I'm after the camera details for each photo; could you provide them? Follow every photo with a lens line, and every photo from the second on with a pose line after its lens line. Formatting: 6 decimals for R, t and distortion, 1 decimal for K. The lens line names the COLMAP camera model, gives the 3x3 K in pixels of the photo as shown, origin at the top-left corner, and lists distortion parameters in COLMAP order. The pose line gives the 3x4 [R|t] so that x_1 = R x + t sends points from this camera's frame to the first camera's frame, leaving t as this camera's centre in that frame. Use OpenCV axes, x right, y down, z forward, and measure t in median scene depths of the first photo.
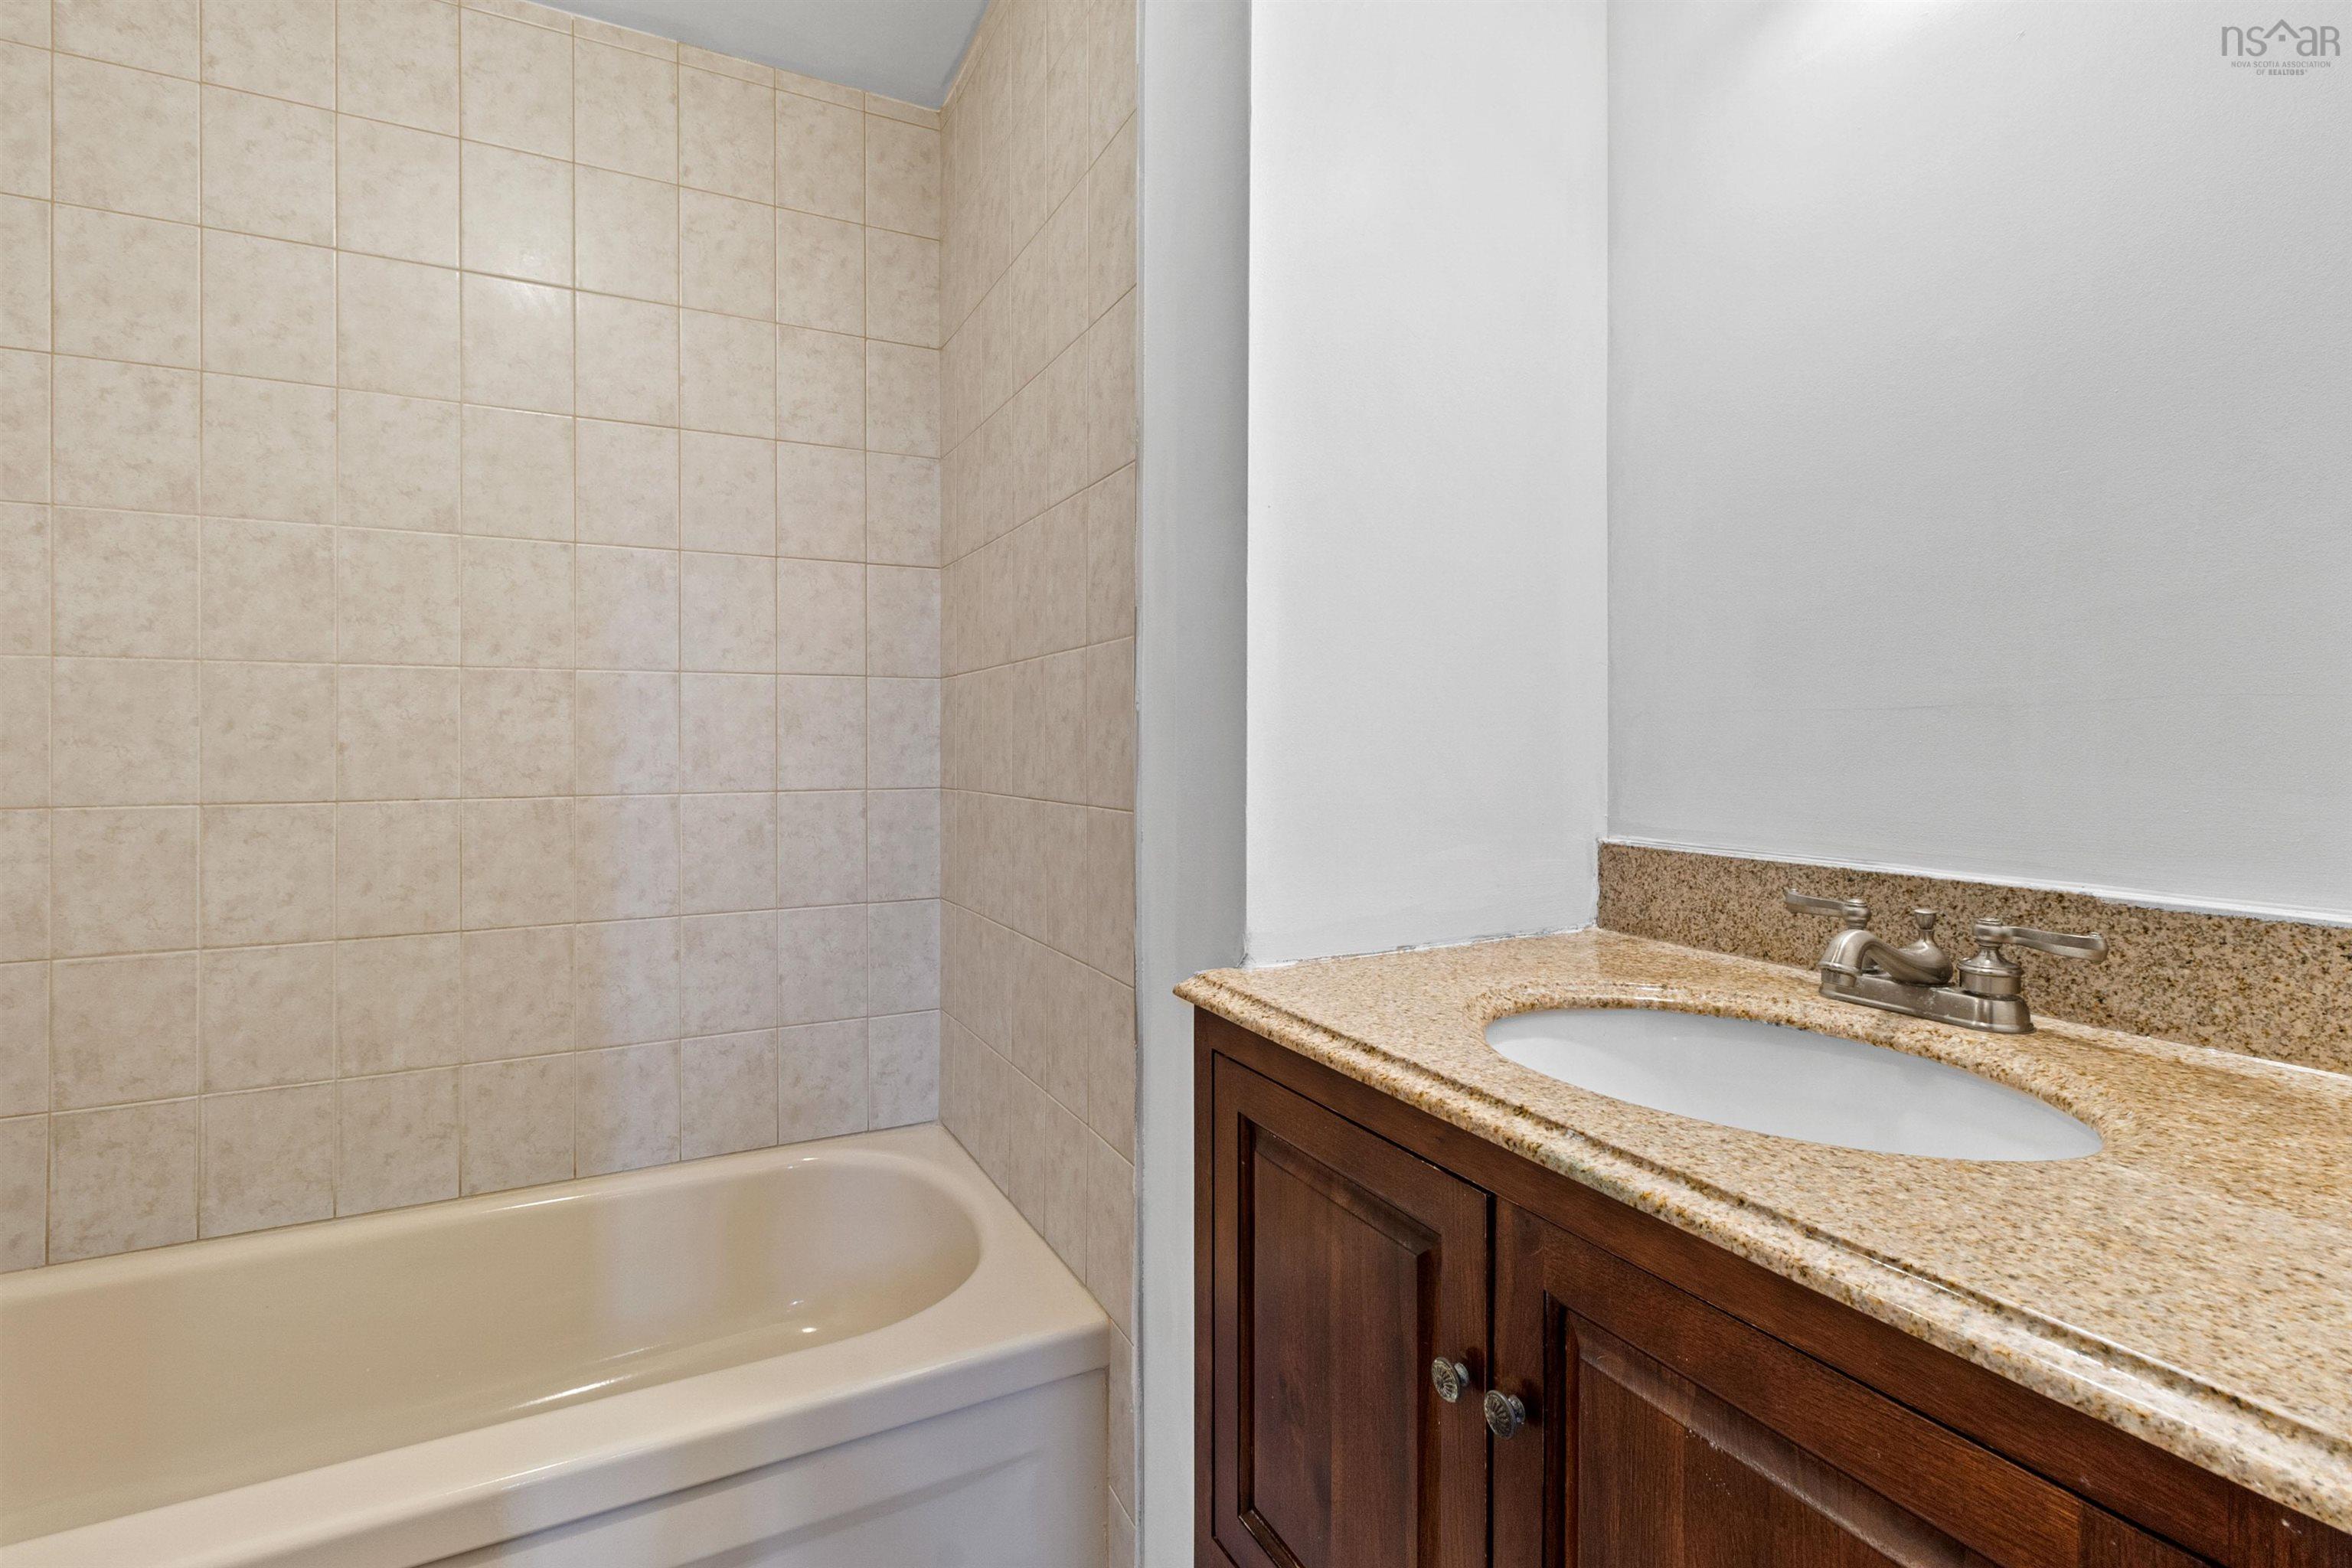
lens RADIAL K [[1089.3, 0, 1175.7], [0, 1089.3, 749.6], [0, 0, 1]] dist [0.002368, 0.000888]
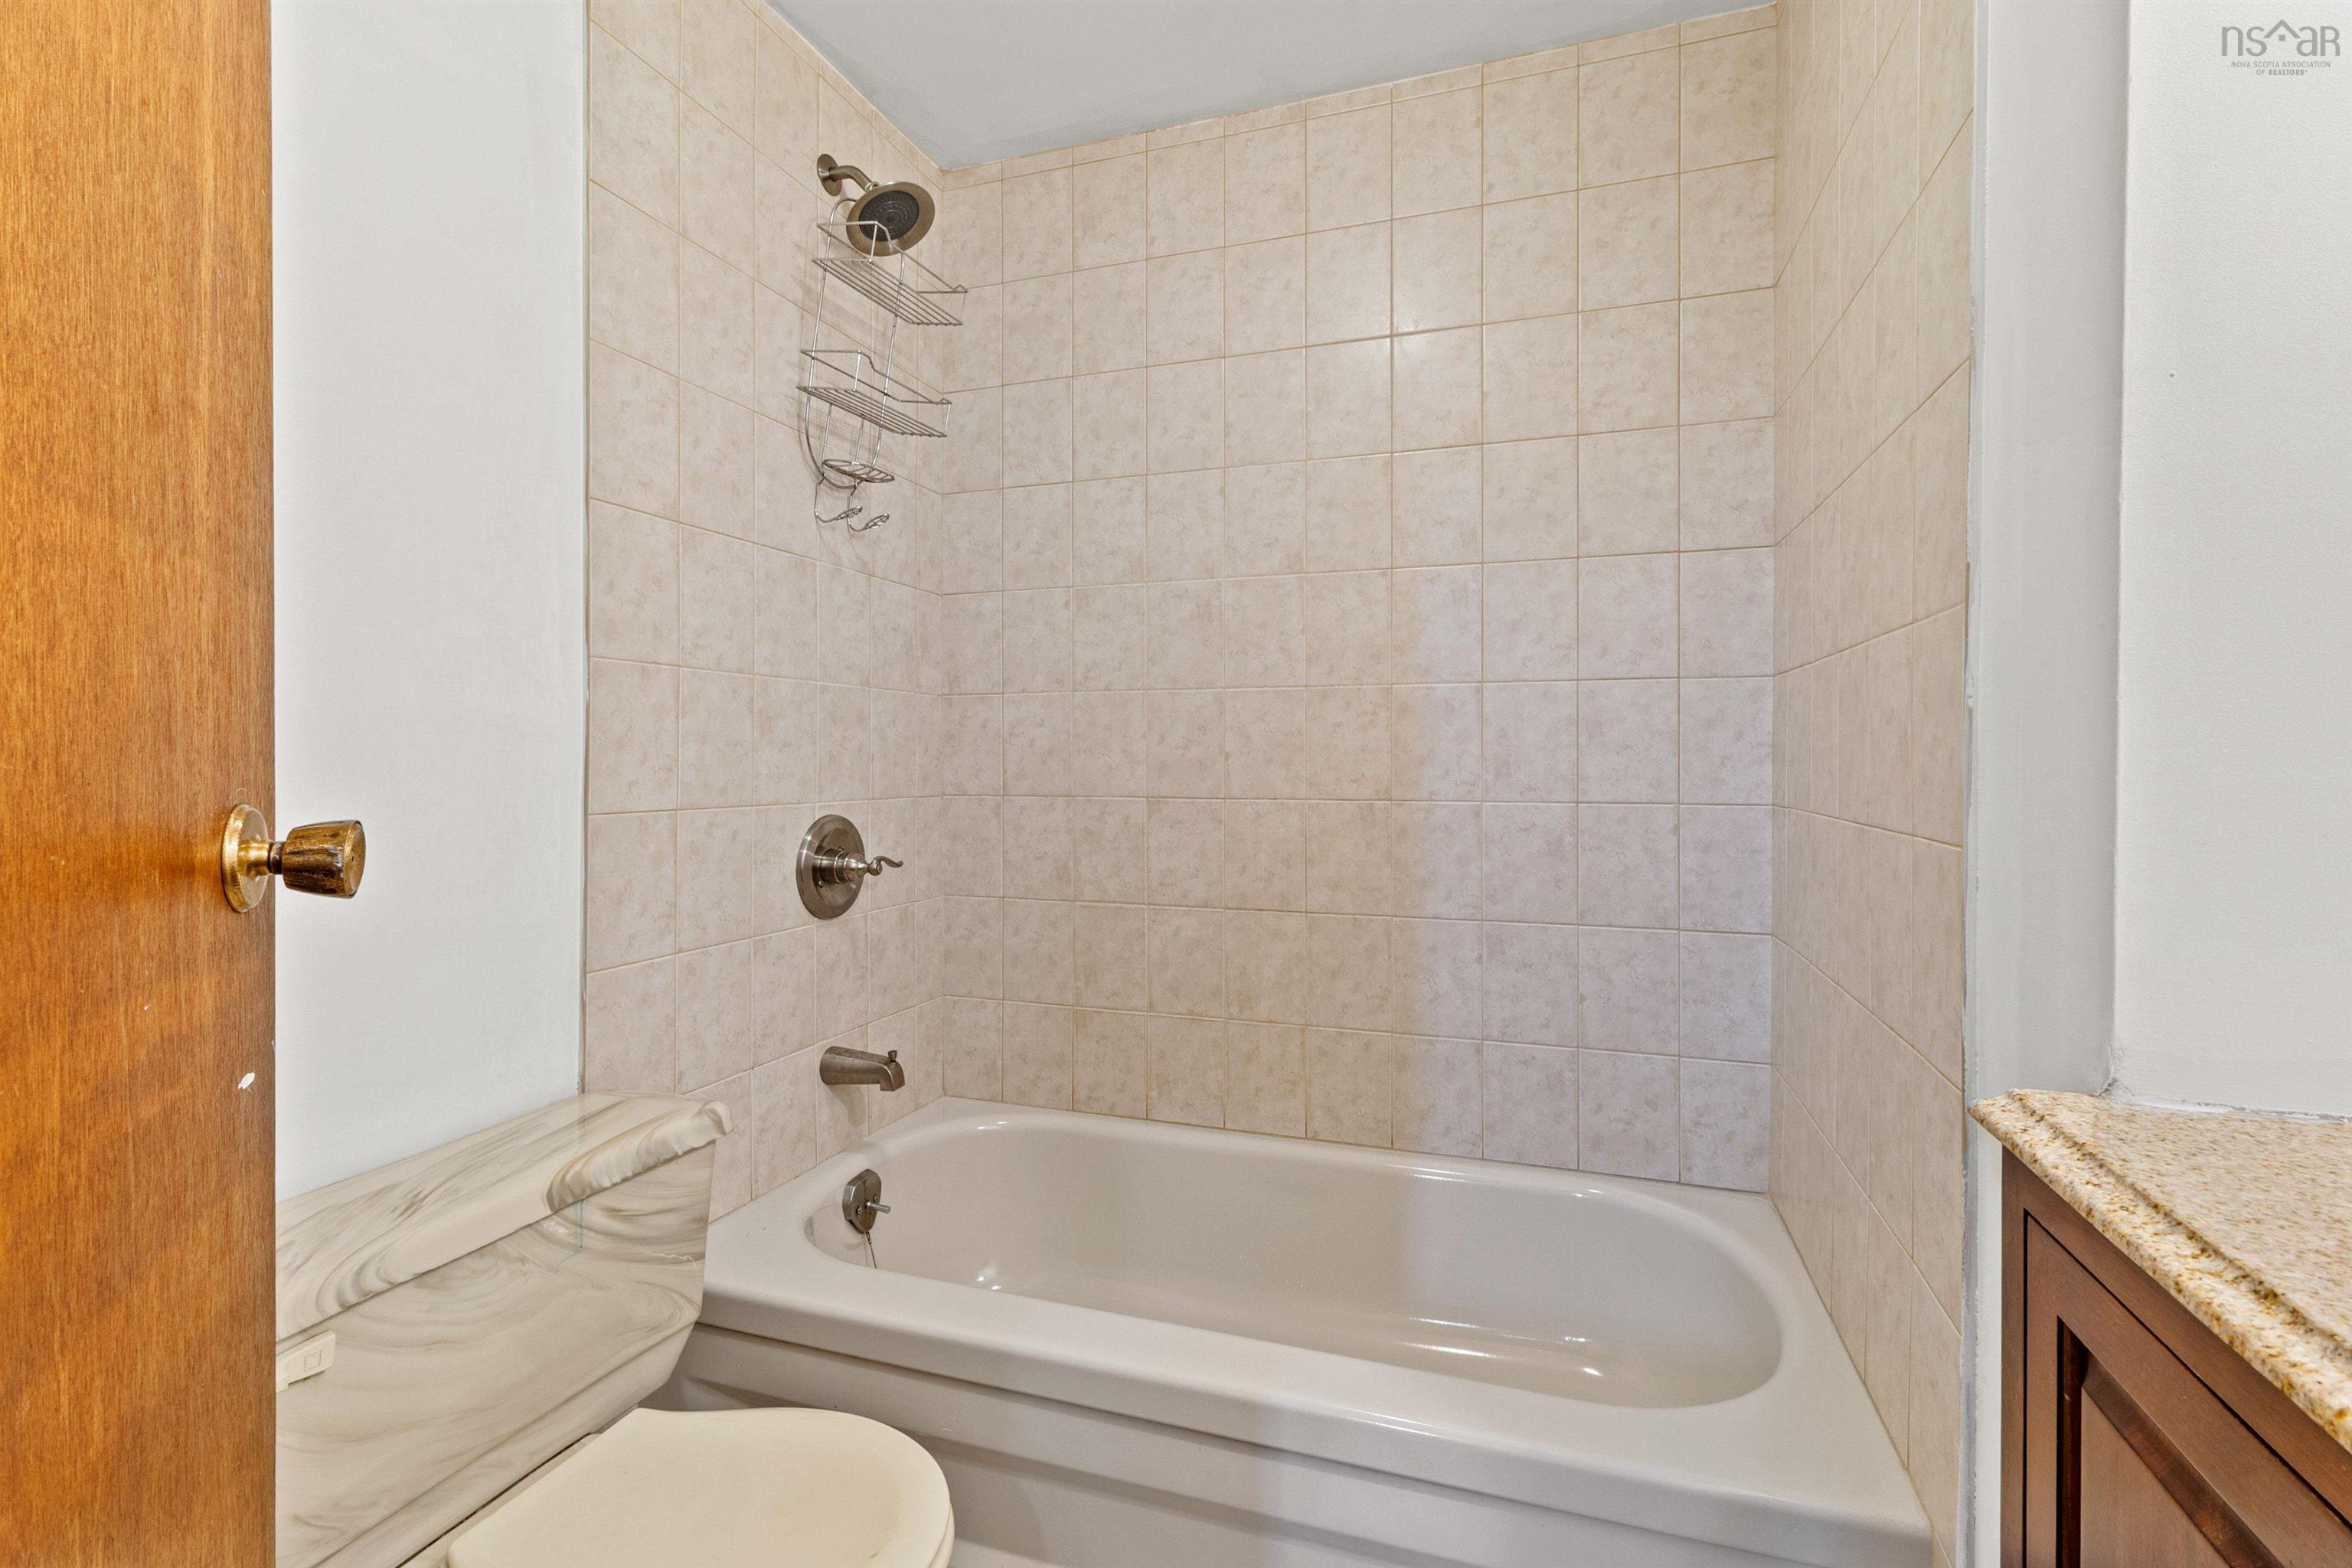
lens RADIAL K [[1085.3, 0, 1171.6], [0, 1085.3, 768.7], [0, 0, 1]] dist [-0.000984, 0.000582]
pose [[0.685490, 0.011796, -0.727986, 0.091468], [-0.004752, 0.999920, 0.011728, -0.001086], [0.728066, -0.004580, 0.685492, 0.093153]]
